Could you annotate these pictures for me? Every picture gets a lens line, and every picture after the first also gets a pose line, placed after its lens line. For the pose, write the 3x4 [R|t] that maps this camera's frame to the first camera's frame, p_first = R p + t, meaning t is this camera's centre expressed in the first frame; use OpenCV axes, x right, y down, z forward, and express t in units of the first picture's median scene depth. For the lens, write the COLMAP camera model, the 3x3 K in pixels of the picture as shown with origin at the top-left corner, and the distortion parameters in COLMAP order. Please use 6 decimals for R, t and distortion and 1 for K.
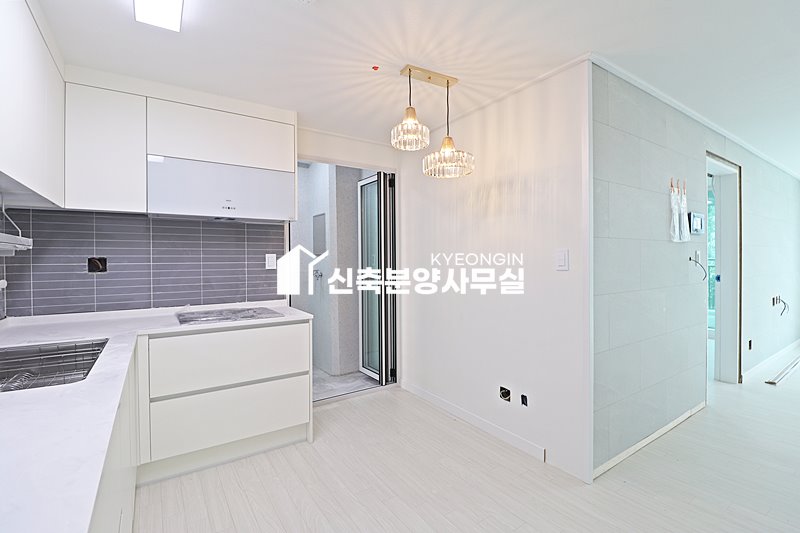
lens RADIAL K [[370.5, 0, 399.9], [0, 370.5, 259.4], [0, 0, 1]] dist [-0.011269, -0.006091]
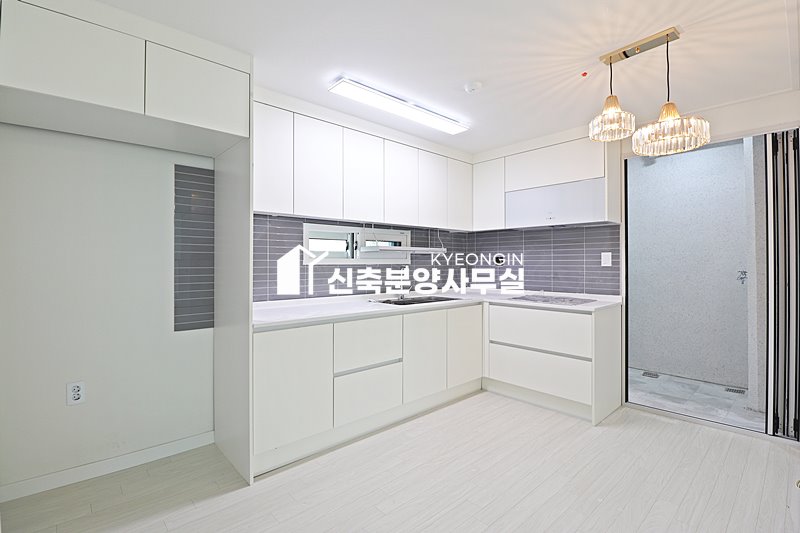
lens RADIAL K [[370.5, 0, 401.5], [0, 370.5, 257.6], [0, 0, 1]] dist [-0.011269, -0.006091]
pose [[0.143485, -0.004578, -0.989642, 0.709800], [0.000025, 0.999989, -0.004622, 0.005805], [0.989653, 0.000639, 0.143483, 0.267339]]
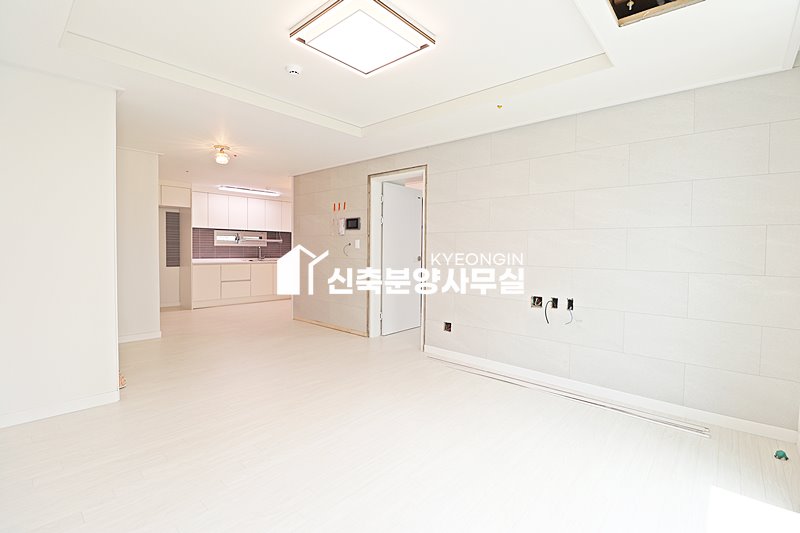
lens RADIAL K [[370.5, 0, 405.1], [0, 370.5, 267.1], [0, 0, 1]] dist [-0.011269, -0.006091]
pose [[0.213403, 0.053966, -0.975473, 0.890324], [-0.023360, 0.998470, 0.050127, 0.006370], [0.976685, 0.012090, 0.214337, 0.330391]]
